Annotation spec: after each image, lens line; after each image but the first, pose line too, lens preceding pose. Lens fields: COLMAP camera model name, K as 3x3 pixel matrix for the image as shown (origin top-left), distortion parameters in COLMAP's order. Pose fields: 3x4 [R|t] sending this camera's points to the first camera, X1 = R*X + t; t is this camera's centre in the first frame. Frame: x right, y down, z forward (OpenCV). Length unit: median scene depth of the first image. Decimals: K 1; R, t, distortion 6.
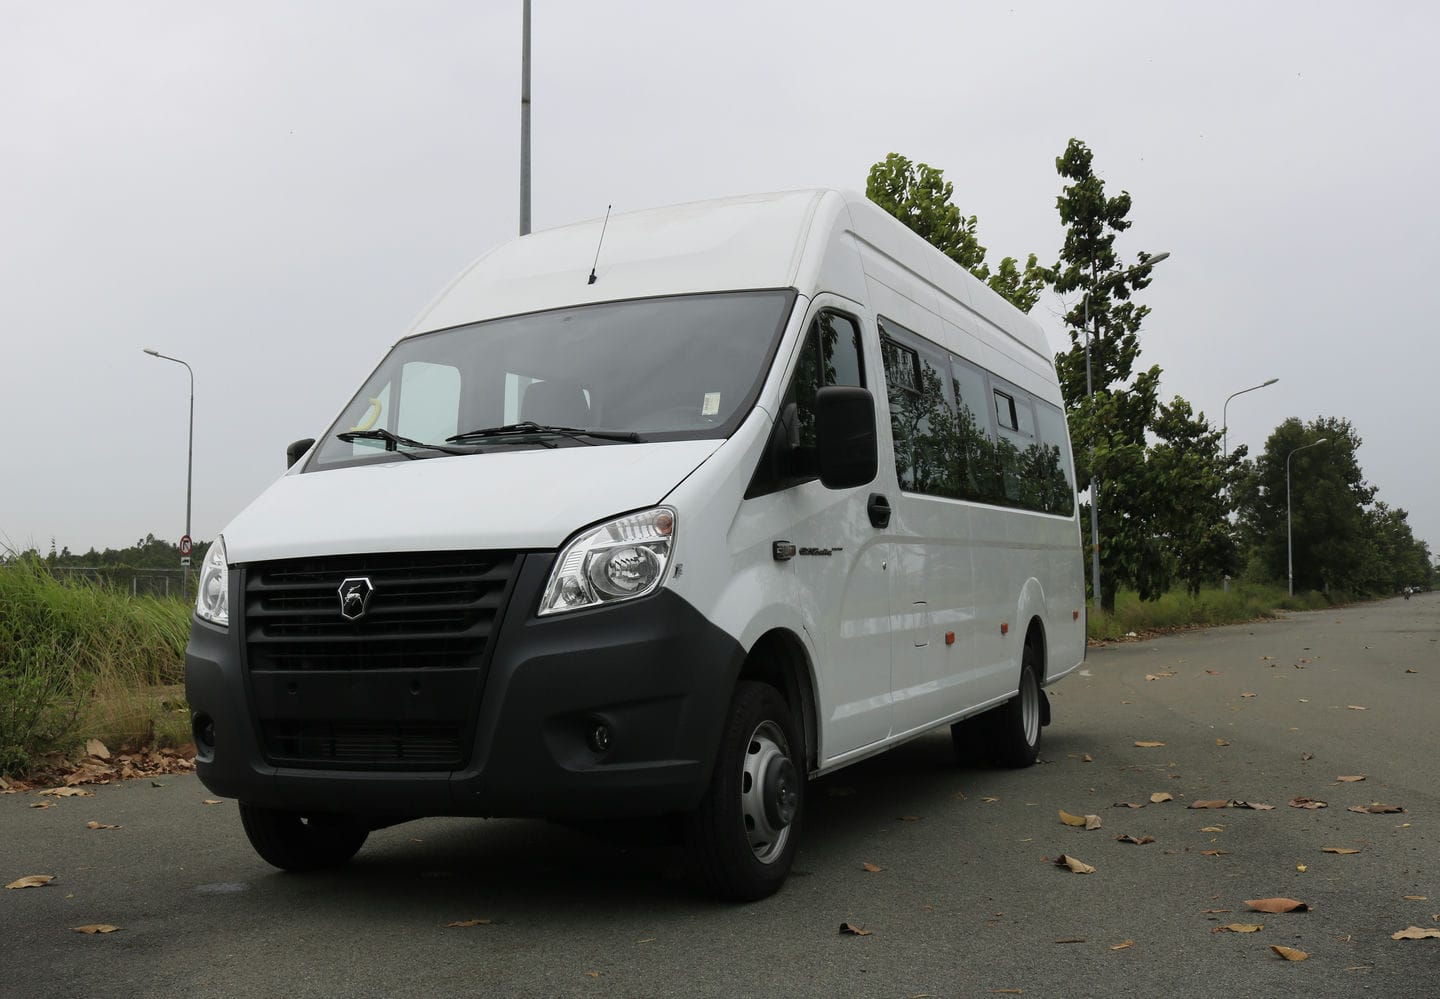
lens RADIAL K [[1469.3, 0, 724.6], [0, 1469.3, 500.8], [0, 0, 1]] dist [-0.109407, -0.009997]
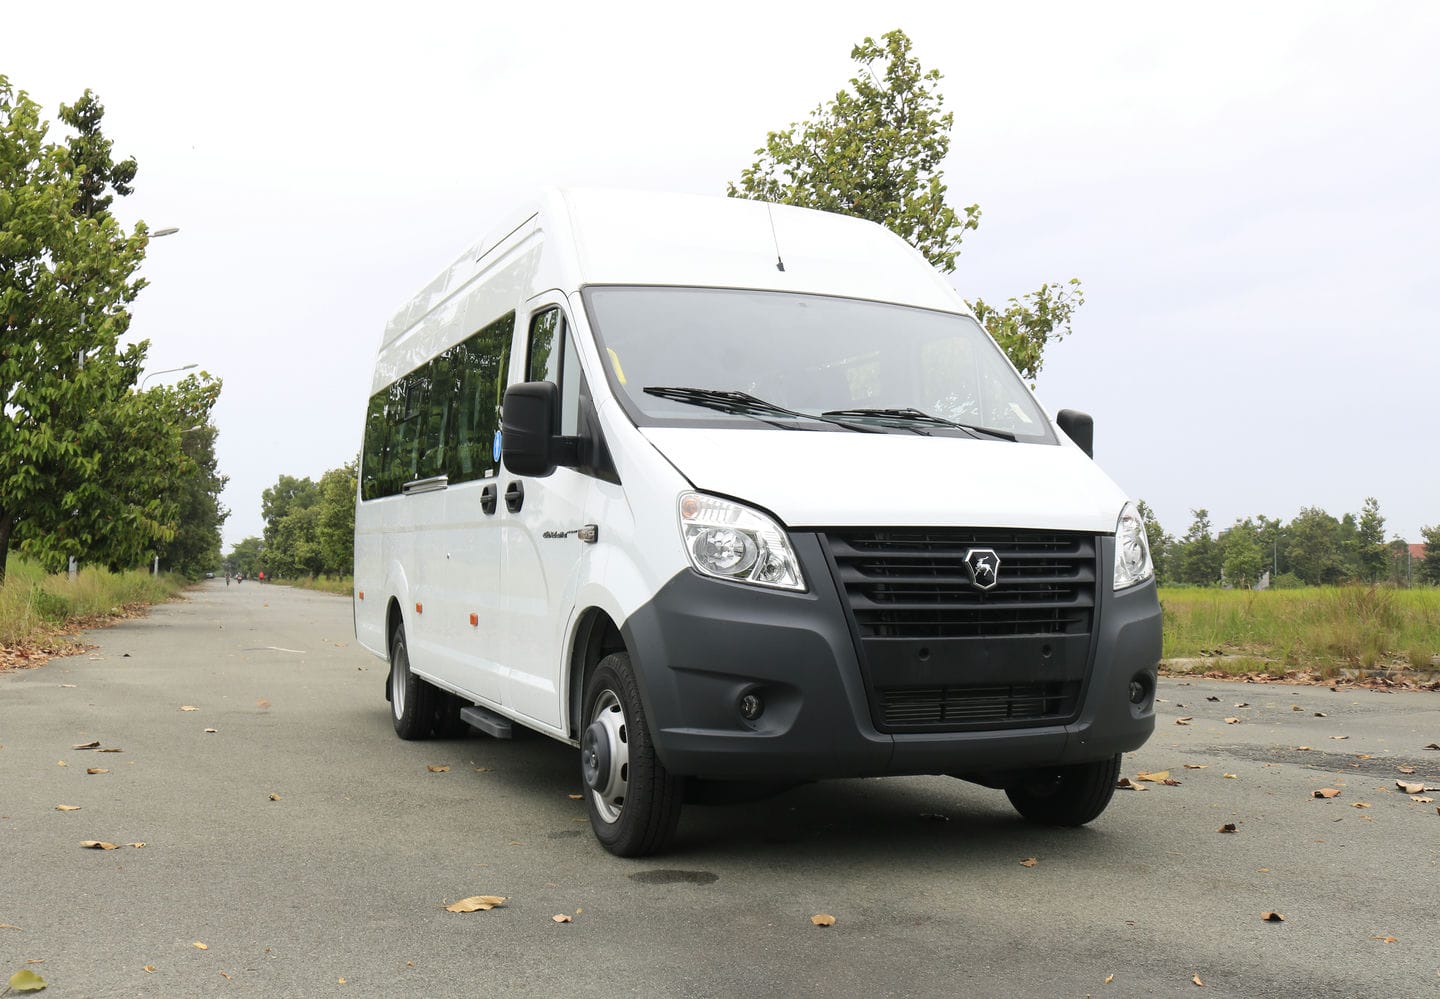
lens RADIAL K [[1471.6, 0, 721.5], [0, 1471.6, 476.4], [0, 0, 1]] dist [-0.131415, 0.043690]
pose [[0.701147, 0.084946, 0.707939, -1.121756], [-0.081033, 0.995938, -0.039247, 0.055823], [-0.708397, -0.029849, 0.705183, 0.375012]]
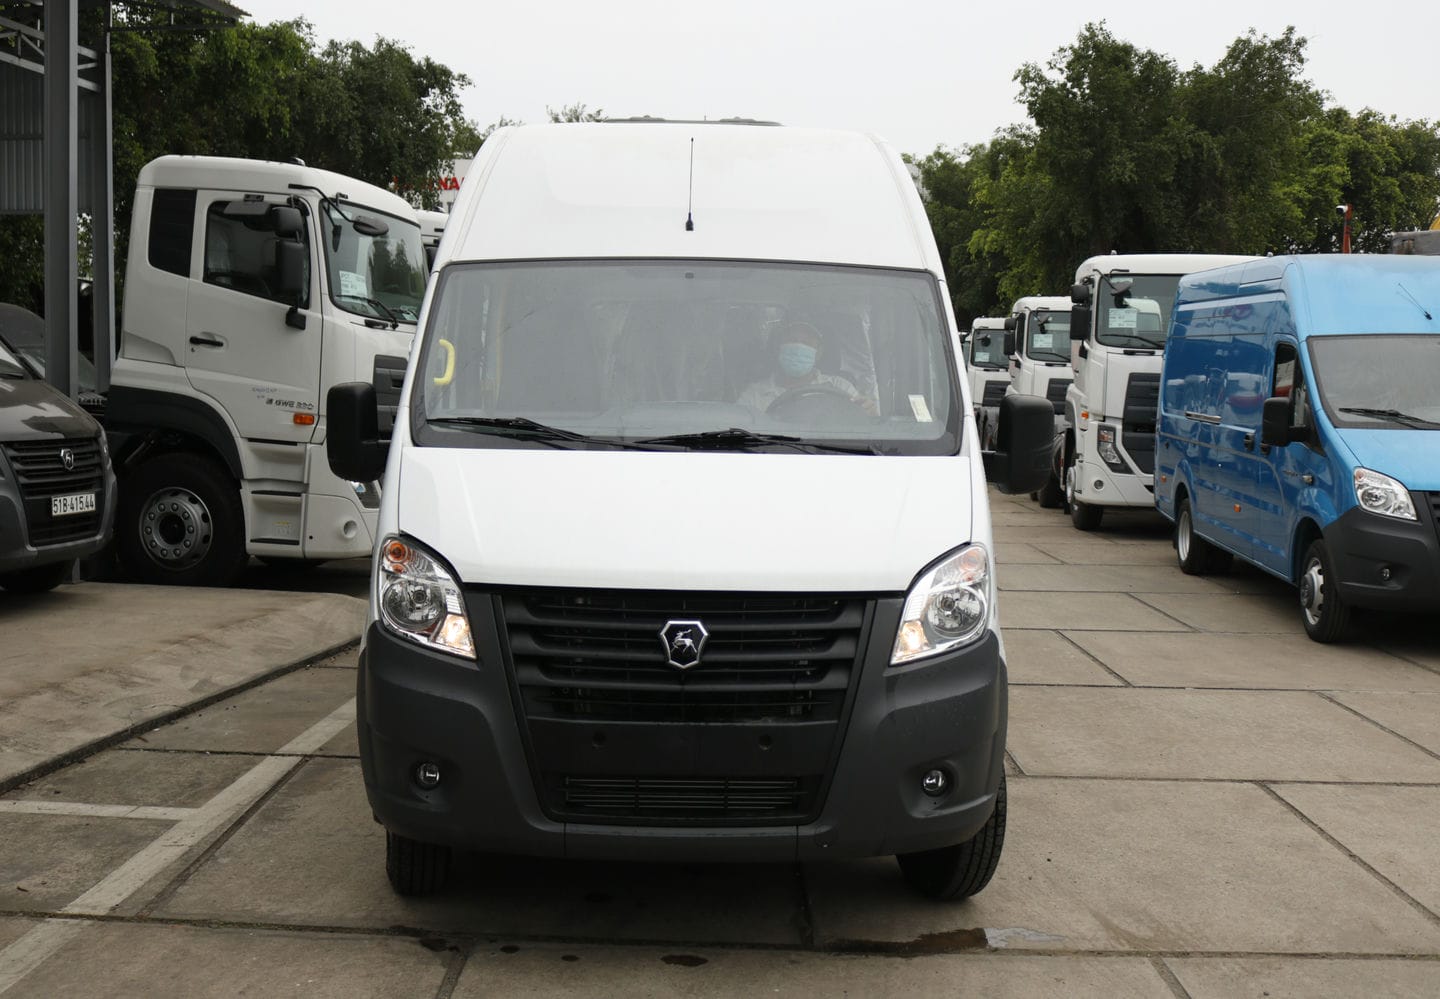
lens RADIAL K [[1506.9, 0, 700.7], [0, 1506.9, 500.5], [0, 0, 1]] dist [-0.074362, -0.000142]
pose [[0.912828, 0.013596, 0.408118, -0.613862], [-0.077606, 0.987006, 0.140697, -0.150777], [-0.400902, -0.160104, 0.902022, 0.158860]]
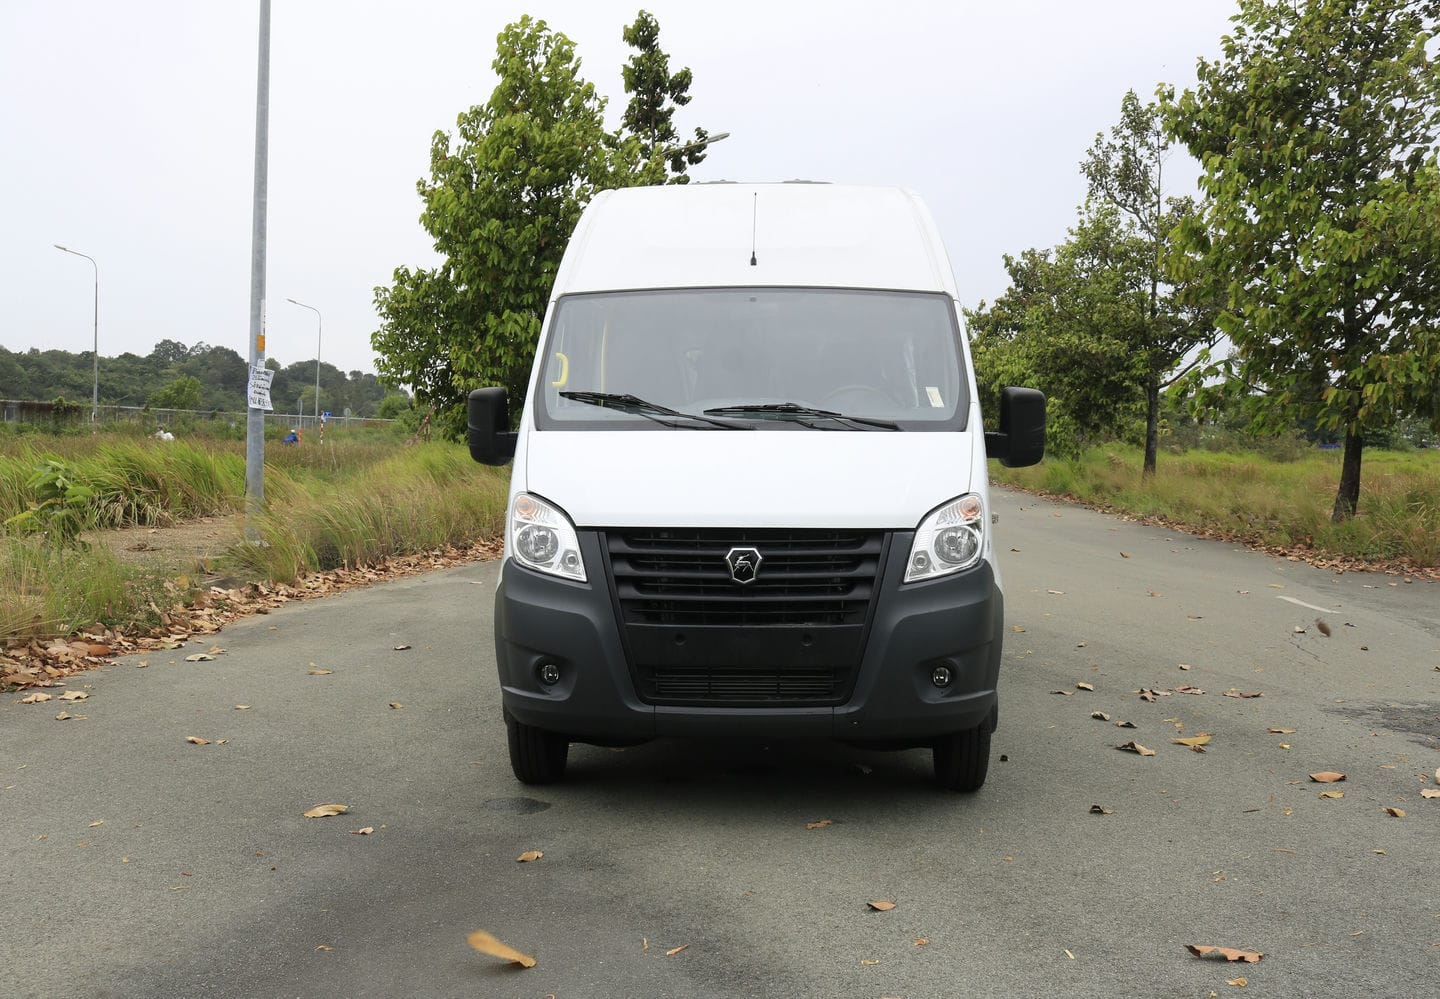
lens RADIAL K [[1471.6, 0, 721.5], [0, 1471.6, 476.4], [0, 0, 1]] dist [-0.131415, 0.043690]
pose [[0.933957, 0.025653, 0.356464, -0.685579], [-0.059002, 0.994802, 0.082995, -0.102002], [-0.352482, -0.098546, 0.930615, -0.105017]]
